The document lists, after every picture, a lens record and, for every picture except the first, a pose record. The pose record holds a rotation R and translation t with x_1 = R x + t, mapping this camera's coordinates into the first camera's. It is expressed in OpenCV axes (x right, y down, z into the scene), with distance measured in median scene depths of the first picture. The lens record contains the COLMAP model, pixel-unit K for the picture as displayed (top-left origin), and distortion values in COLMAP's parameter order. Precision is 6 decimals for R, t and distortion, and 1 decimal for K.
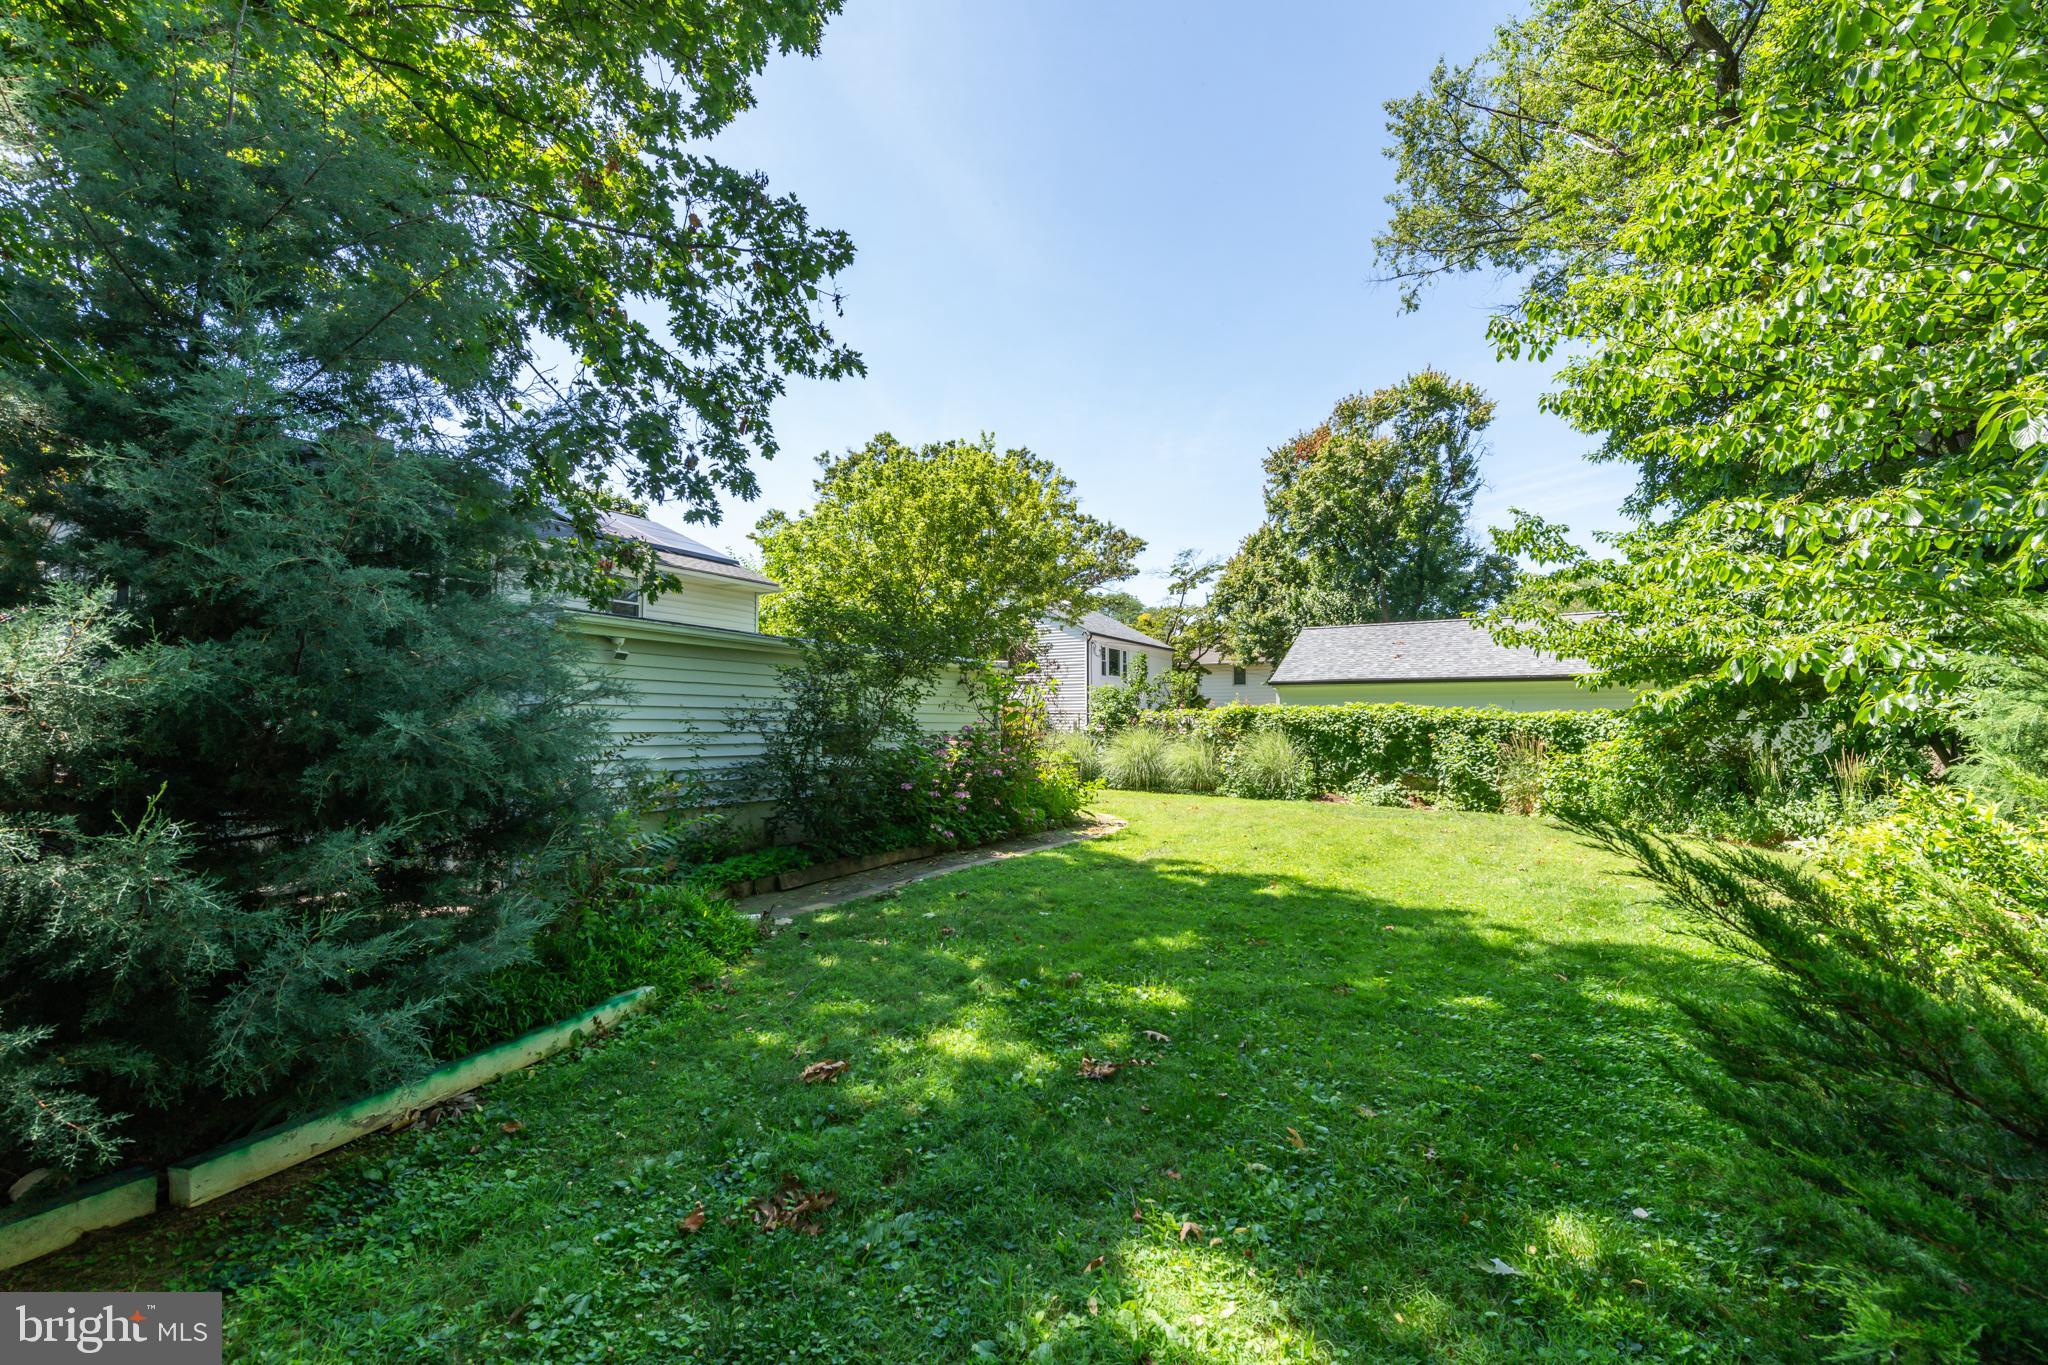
lens RADIAL K [[858.2, 0, 1026.5], [0, 858.2, 676.8], [0, 0, 1]] dist [0.011411, -0.000553]
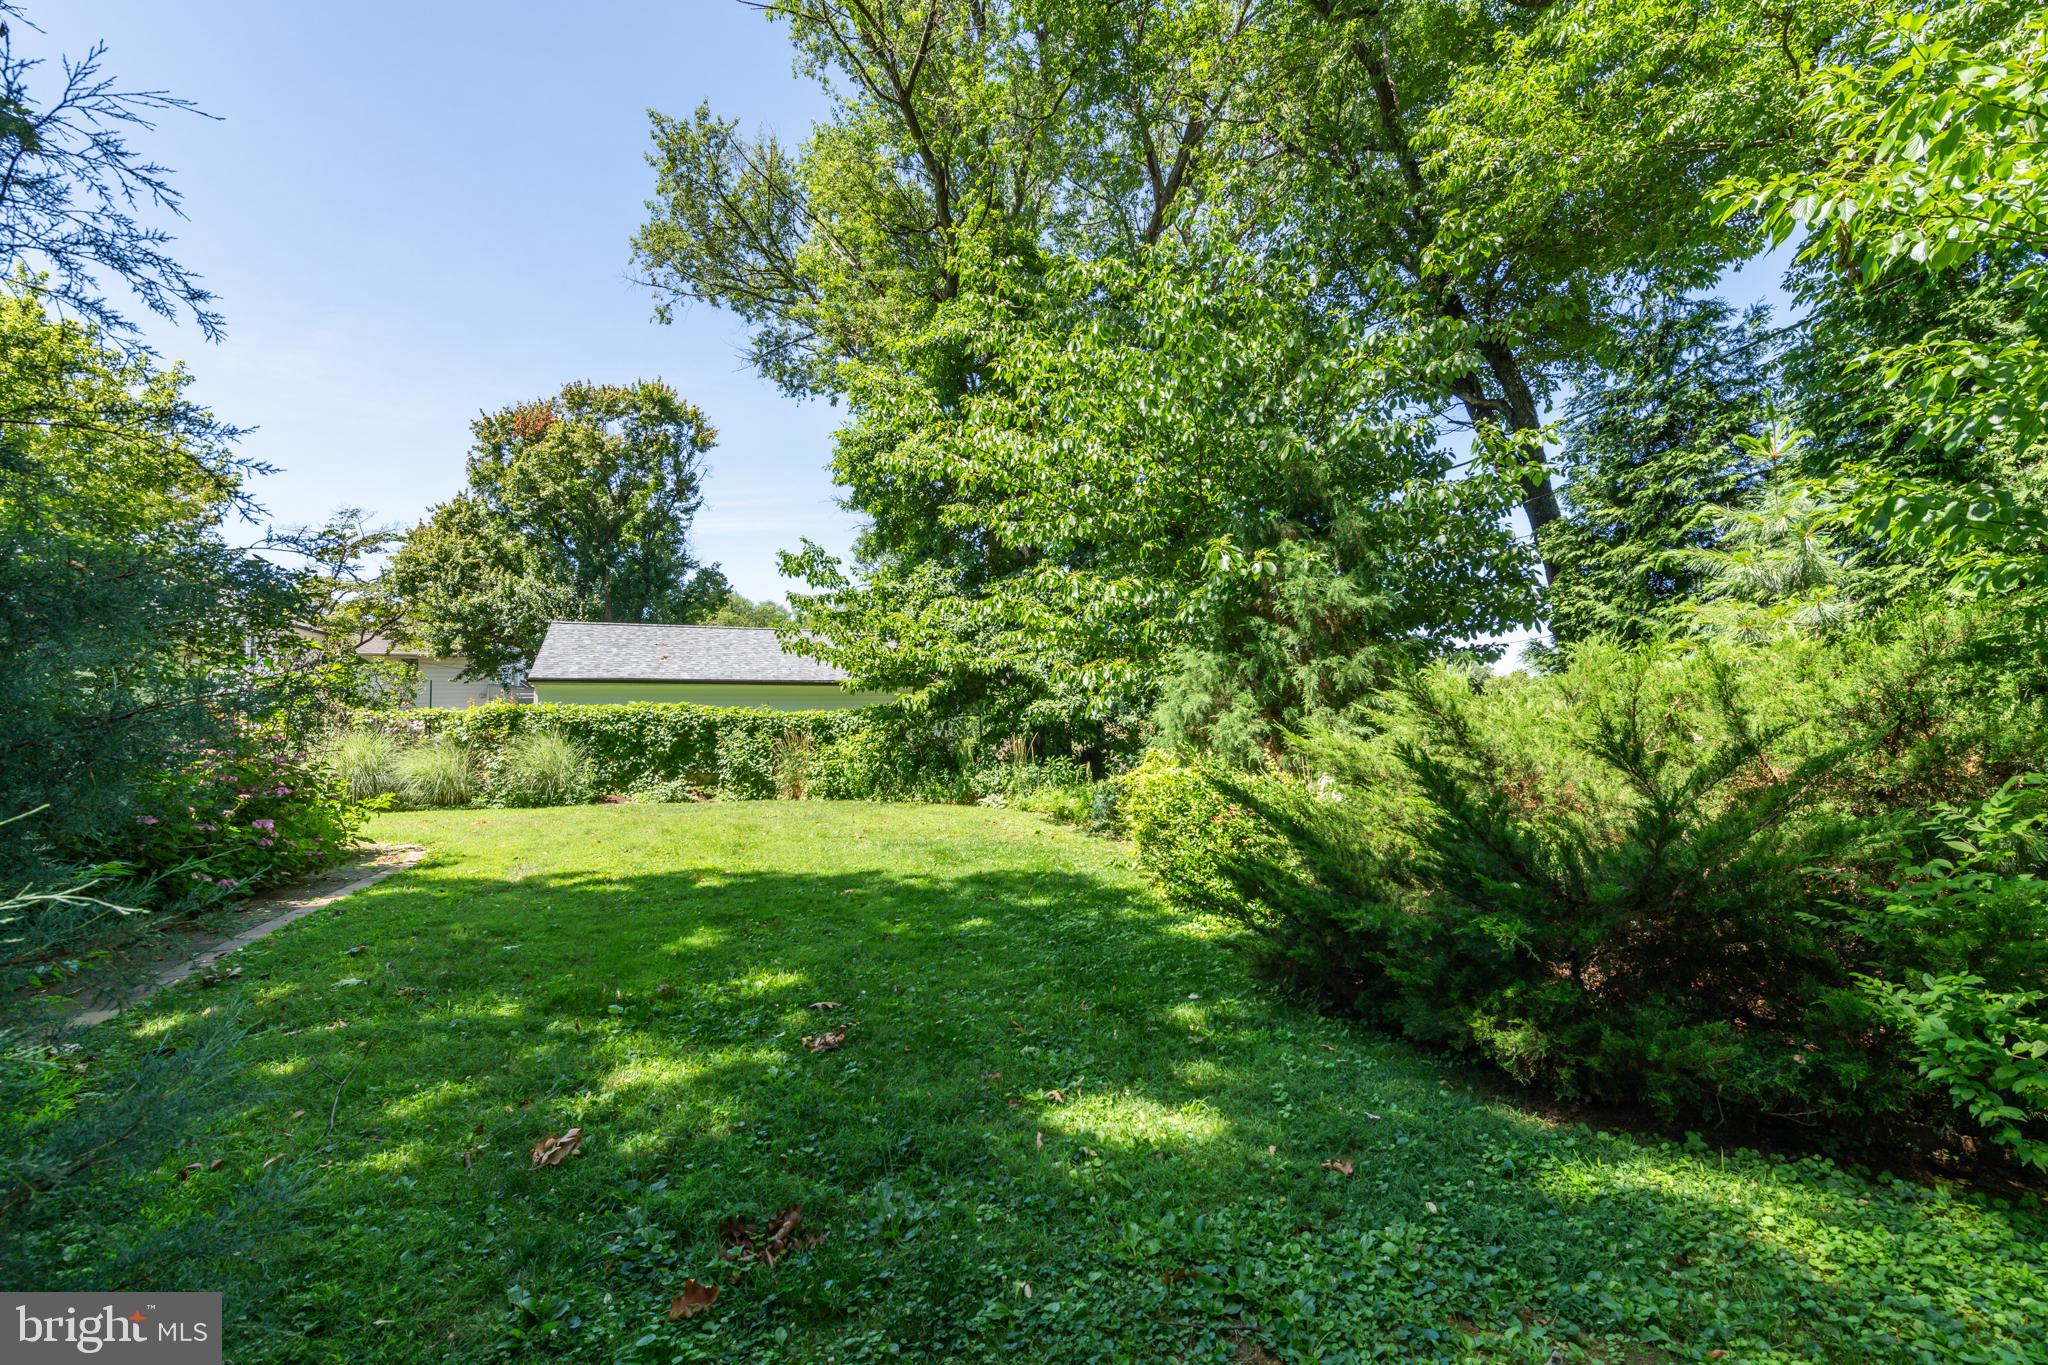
lens RADIAL K [[858.2, 0, 1026.5], [0, 858.2, 676.8], [0, 0, 1]] dist [0.011411, -0.000553]
pose [[0.600454, 0.035133, 0.798887, -0.137251], [-0.032488, 0.999281, -0.019527, 0.005486], [-0.798999, -0.014230, 0.601164, 0.039621]]
